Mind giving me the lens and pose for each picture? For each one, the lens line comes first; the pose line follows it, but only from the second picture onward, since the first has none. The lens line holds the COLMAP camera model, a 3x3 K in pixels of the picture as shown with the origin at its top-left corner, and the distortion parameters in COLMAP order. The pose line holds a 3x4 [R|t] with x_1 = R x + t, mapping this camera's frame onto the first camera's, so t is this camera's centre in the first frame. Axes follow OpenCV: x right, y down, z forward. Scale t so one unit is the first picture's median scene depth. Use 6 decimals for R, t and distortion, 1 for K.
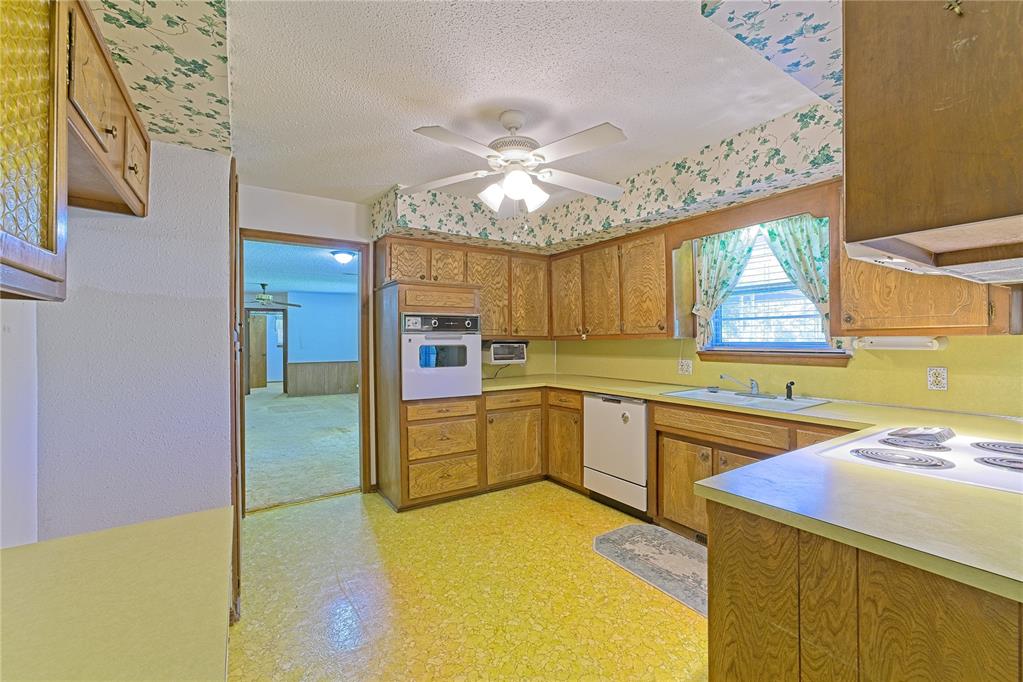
lens RADIAL K [[415.1, 0, 510.2], [0, 415.1, 343.4], [0, 0, 1]] dist [-0.106856, 0.070012]
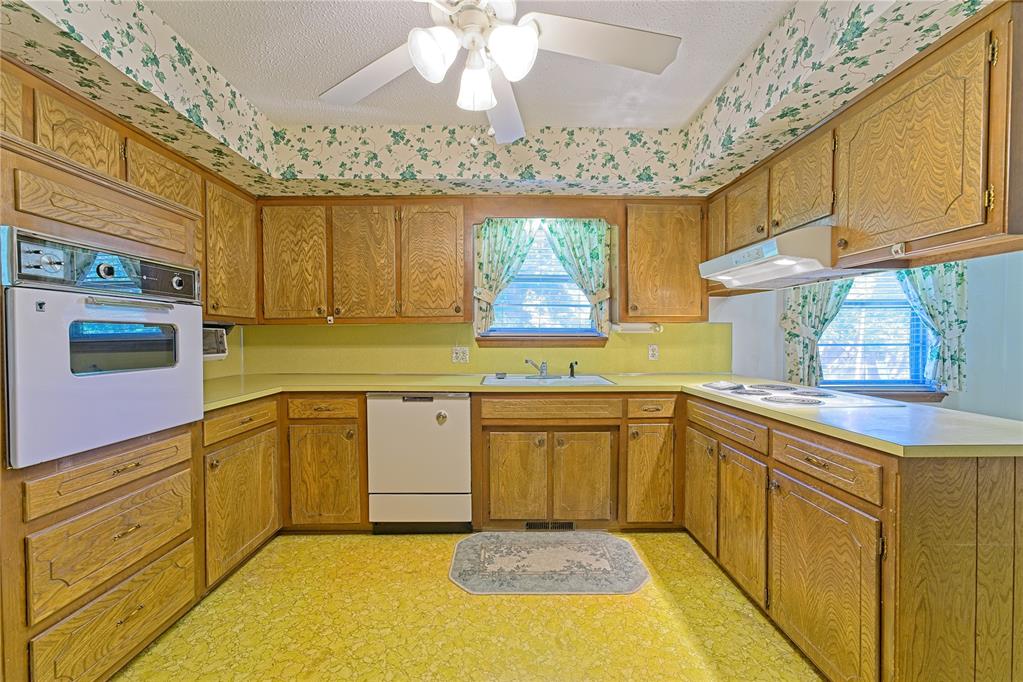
lens RADIAL K [[413.8, 0, 507.3], [0, 413.8, 341.9], [0, 0, 1]] dist [-0.048959, 0.030213]
pose [[0.541163, -0.013298, 0.840812, -0.323662], [0.001713, 0.999890, 0.014712, 0.016843], [-0.840916, -0.006521, 0.541127, 0.419067]]
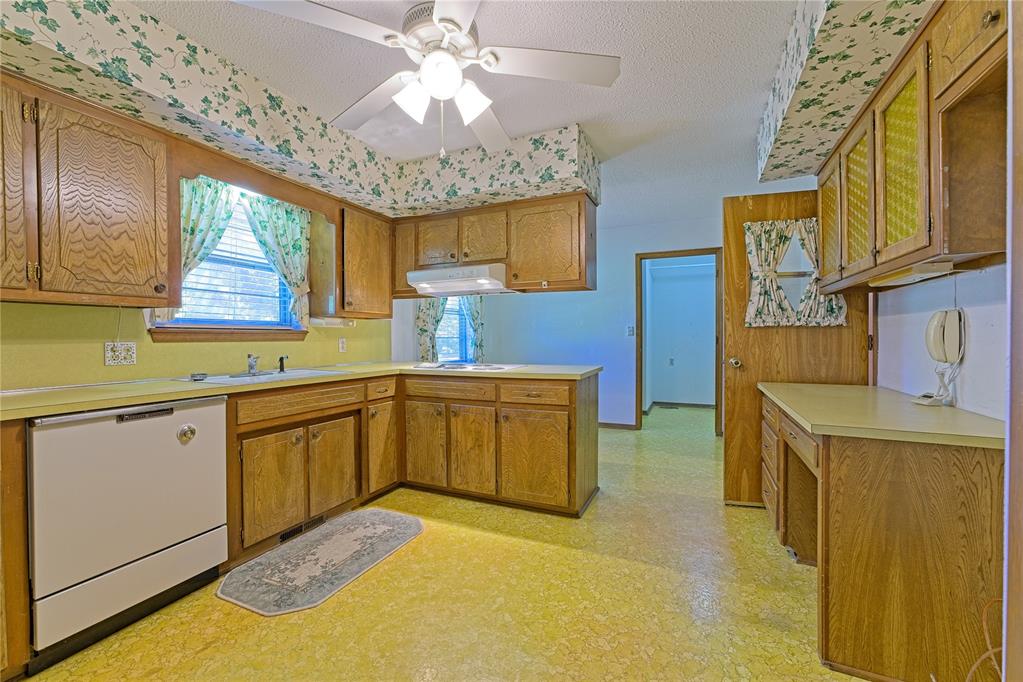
lens RADIAL K [[413.8, 0, 507.3], [0, 413.8, 341.9], [0, 0, 1]] dist [-0.048959, 0.030213]
pose [[-0.533276, -0.005964, 0.845921, -0.449161], [0.006557, 0.999916, 0.011184, 0.039788], [-0.845916, 0.011511, -0.533192, 0.870645]]
